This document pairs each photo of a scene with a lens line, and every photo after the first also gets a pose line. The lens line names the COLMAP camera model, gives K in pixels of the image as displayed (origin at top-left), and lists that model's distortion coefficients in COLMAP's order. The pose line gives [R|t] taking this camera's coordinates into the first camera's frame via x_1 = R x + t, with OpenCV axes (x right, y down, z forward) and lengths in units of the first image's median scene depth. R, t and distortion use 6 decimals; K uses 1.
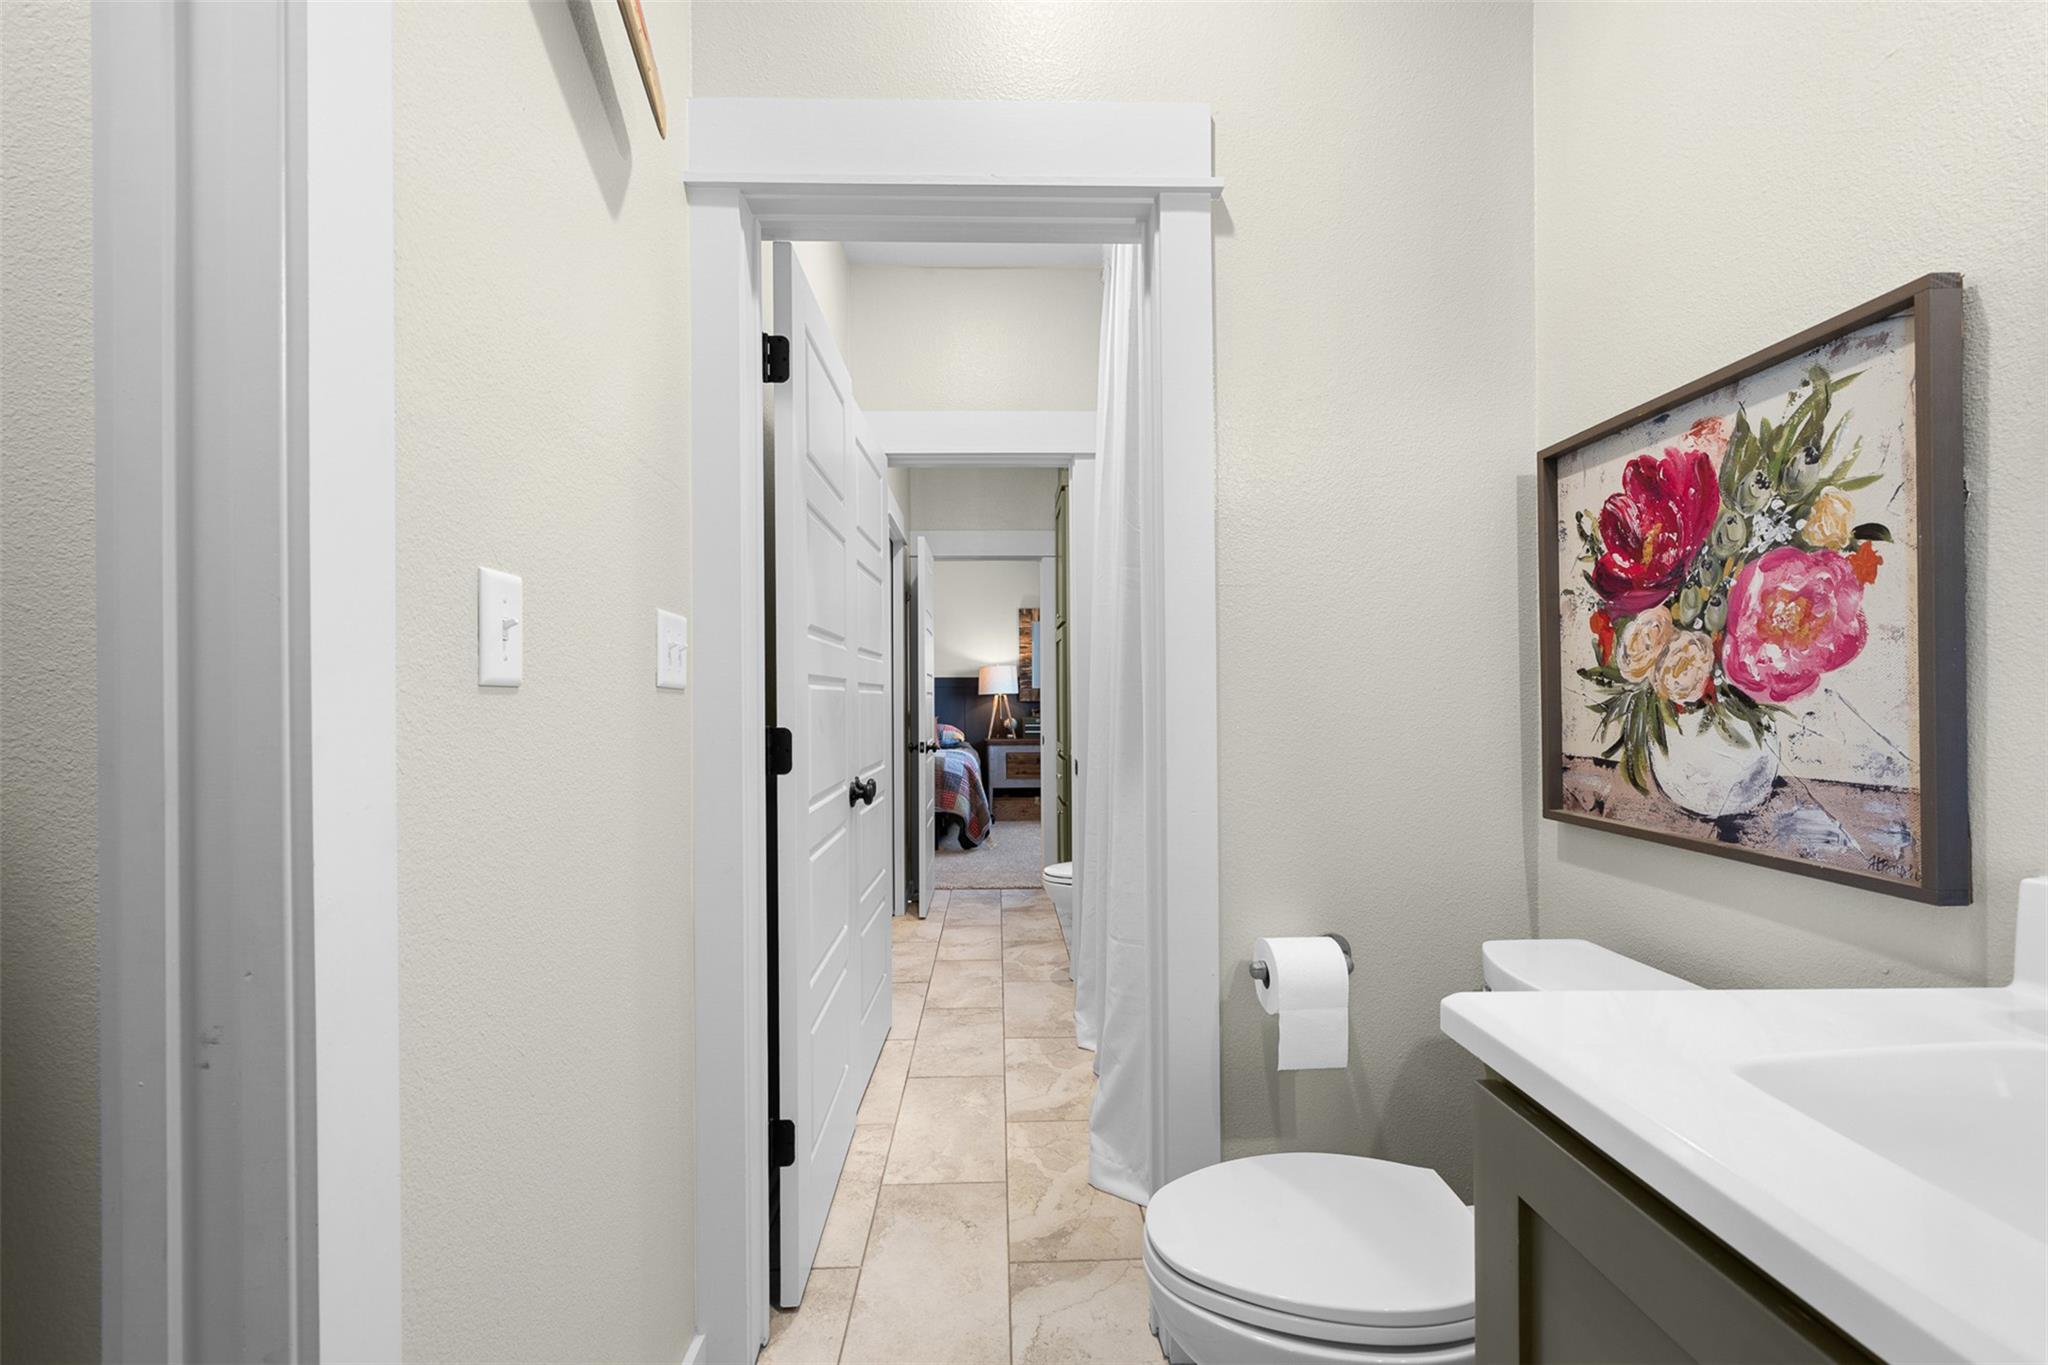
lens RADIAL K [[857.3, 0, 1025.1], [0, 857.3, 692.0], [0, 0, 1]] dist [-0.000902, -0.000133]
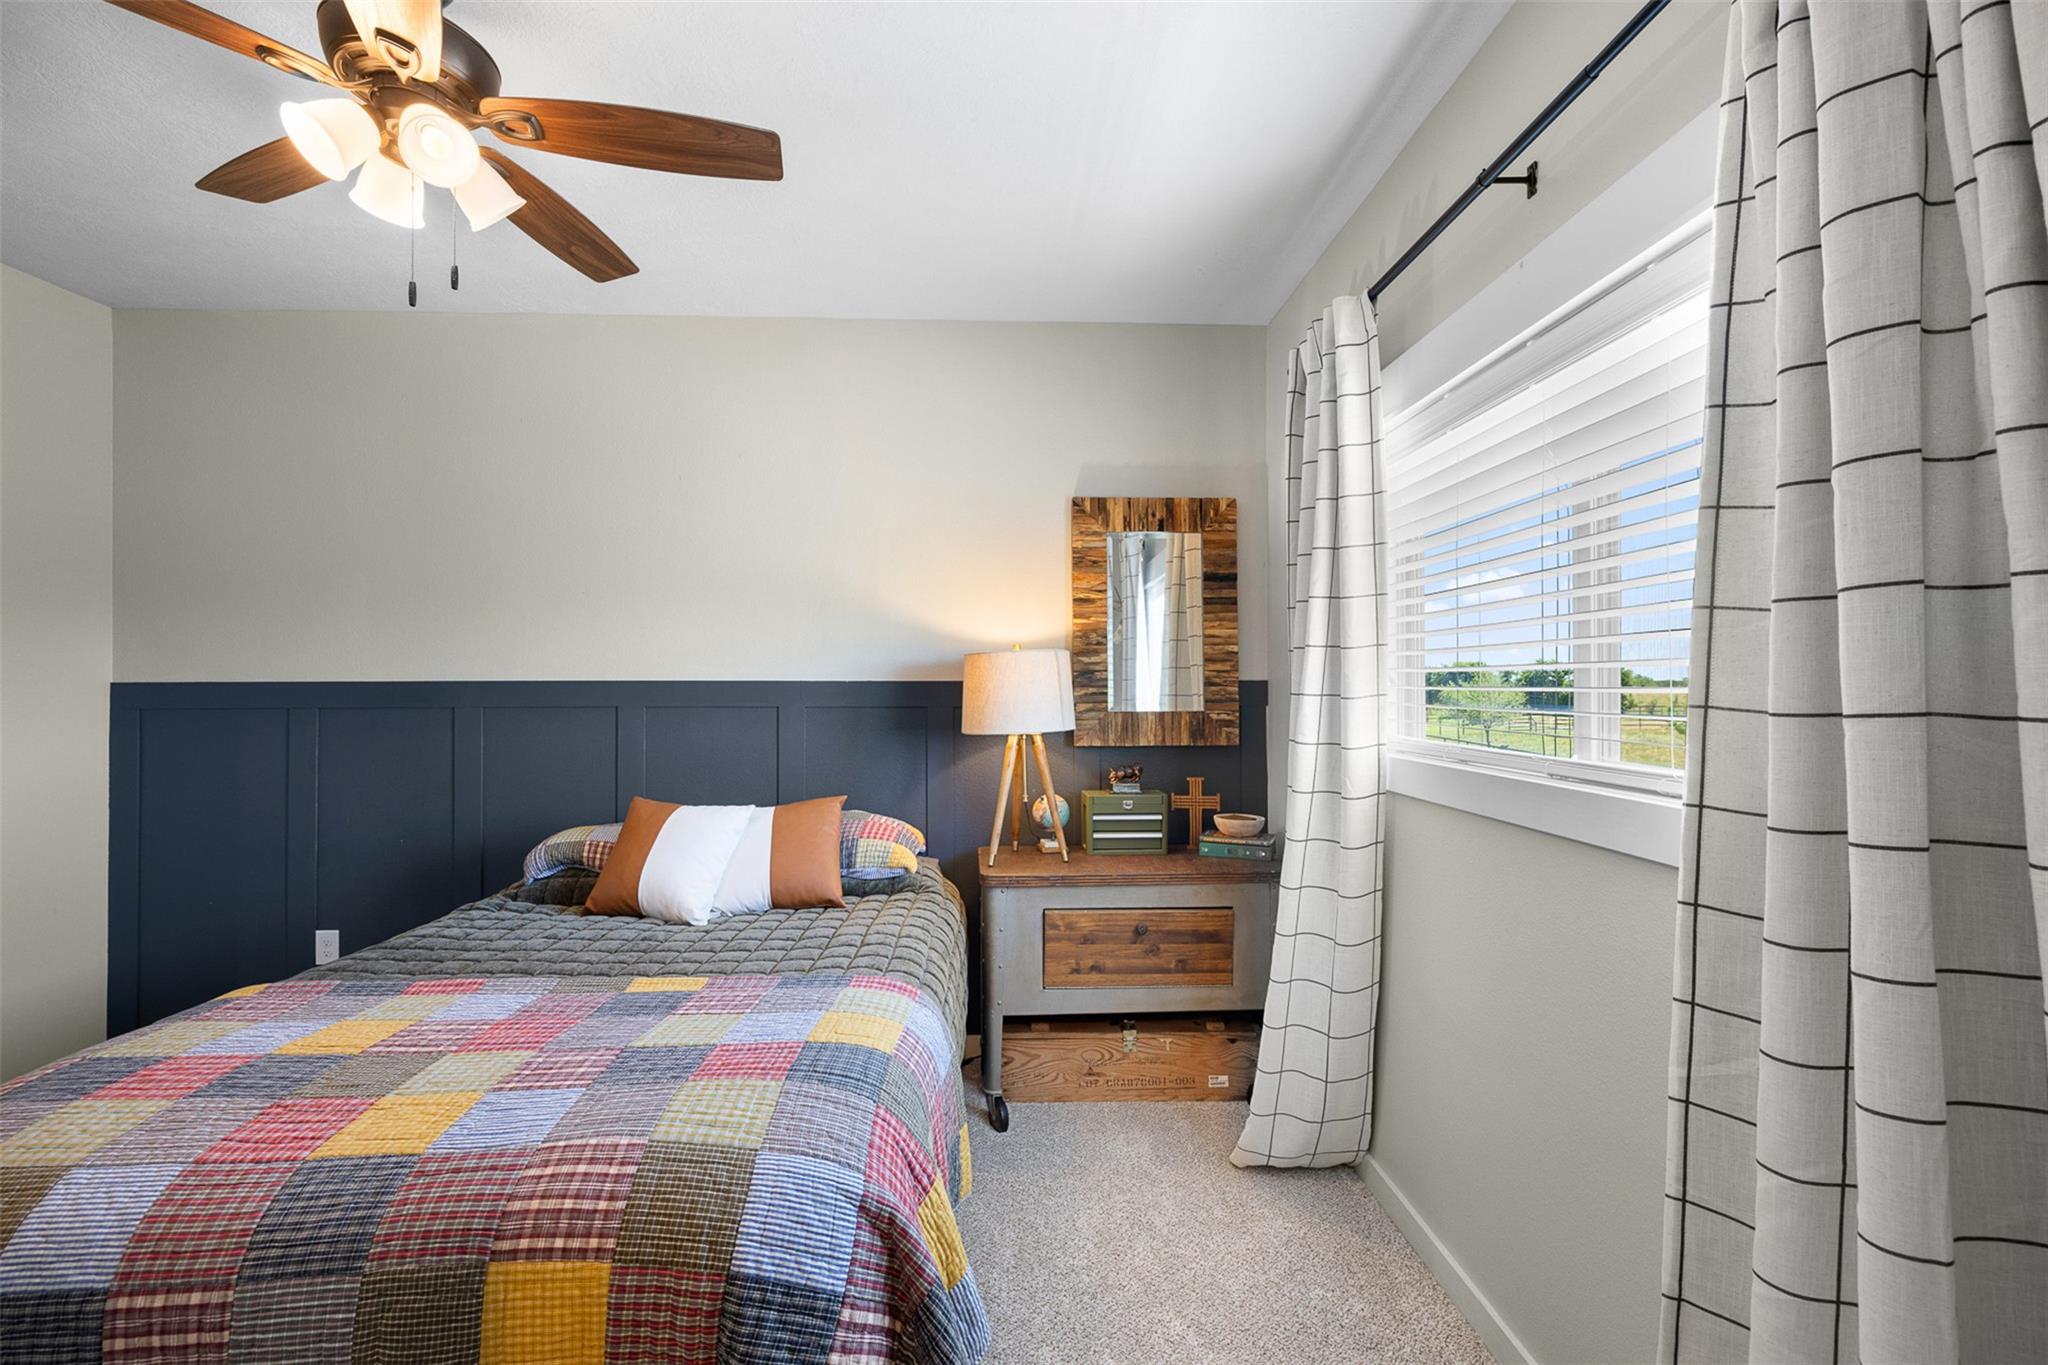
lens RADIAL K [[857.3, 0, 1027.7], [0, 857.3, 686.8], [0, 0, 1]] dist [-0.000902, -0.000133]
pose [[0.999971, 0.003904, 0.006551, -0.029198], [-0.003994, 0.999897, 0.013770, -0.020148], [-0.006496, -0.013796, 0.999884, 0.639361]]
